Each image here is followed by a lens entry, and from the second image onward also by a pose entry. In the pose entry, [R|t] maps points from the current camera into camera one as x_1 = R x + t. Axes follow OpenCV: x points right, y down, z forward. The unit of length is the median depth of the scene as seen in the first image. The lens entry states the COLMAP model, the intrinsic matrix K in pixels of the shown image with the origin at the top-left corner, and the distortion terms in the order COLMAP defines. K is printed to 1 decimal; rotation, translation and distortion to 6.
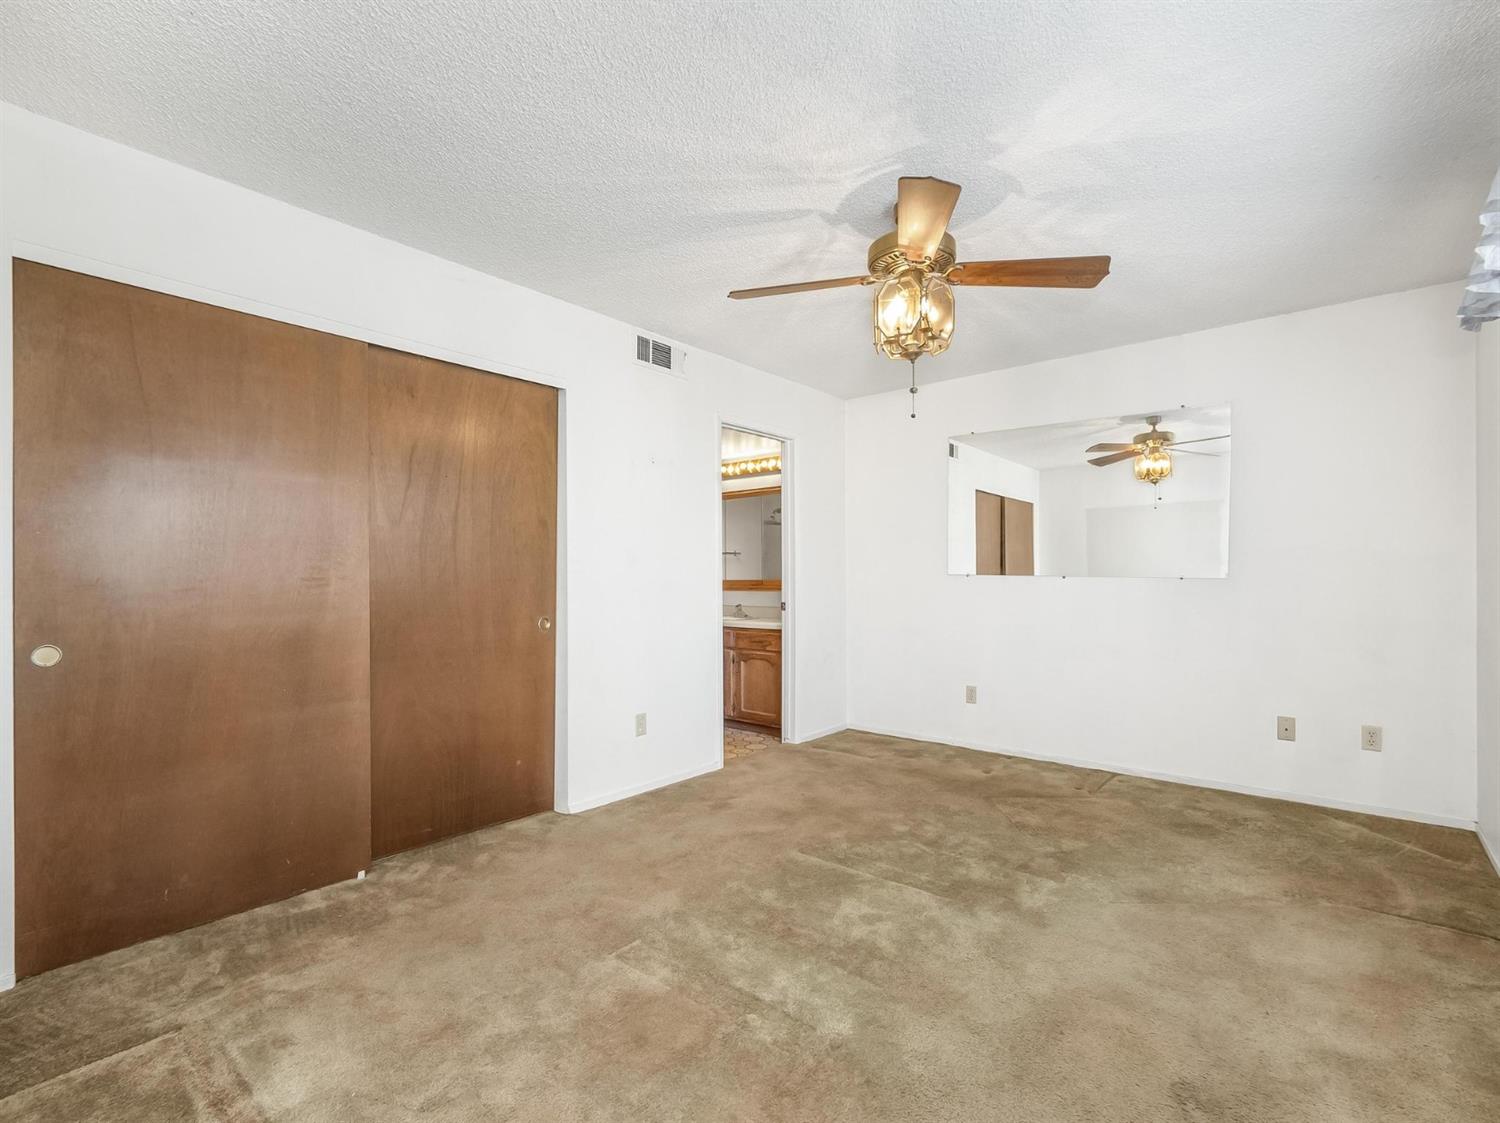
lens RADIAL K [[731.4, 0, 750.2], [0, 731.4, 566.0], [0, 0, 1]] dist [-0.001971, 0.001006]
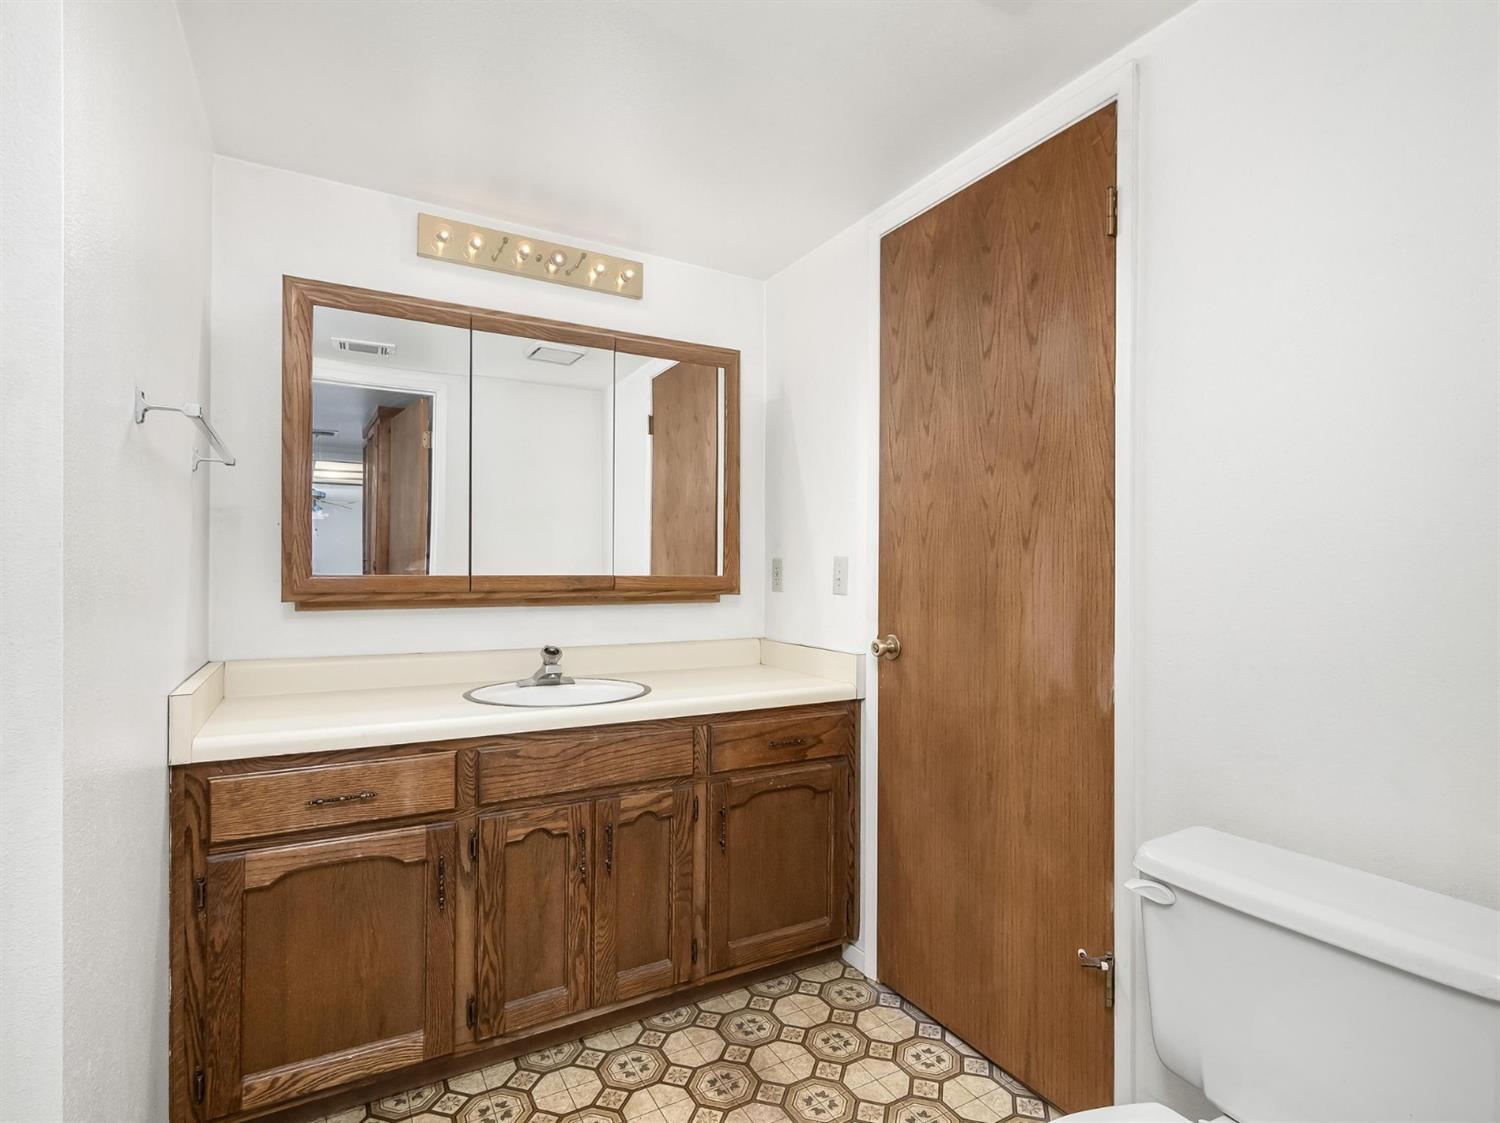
lens RADIAL K [[731.4, 0, 747.0], [0, 731.4, 567.8], [0, 0, 1]] dist [-0.001971, 0.001006]
pose [[0.349384, 0.004903, 0.936967, -0.336566], [-0.013532, 0.999908, -0.000187, 0.015178], [-0.936882, -0.012614, 0.349418, 0.870763]]
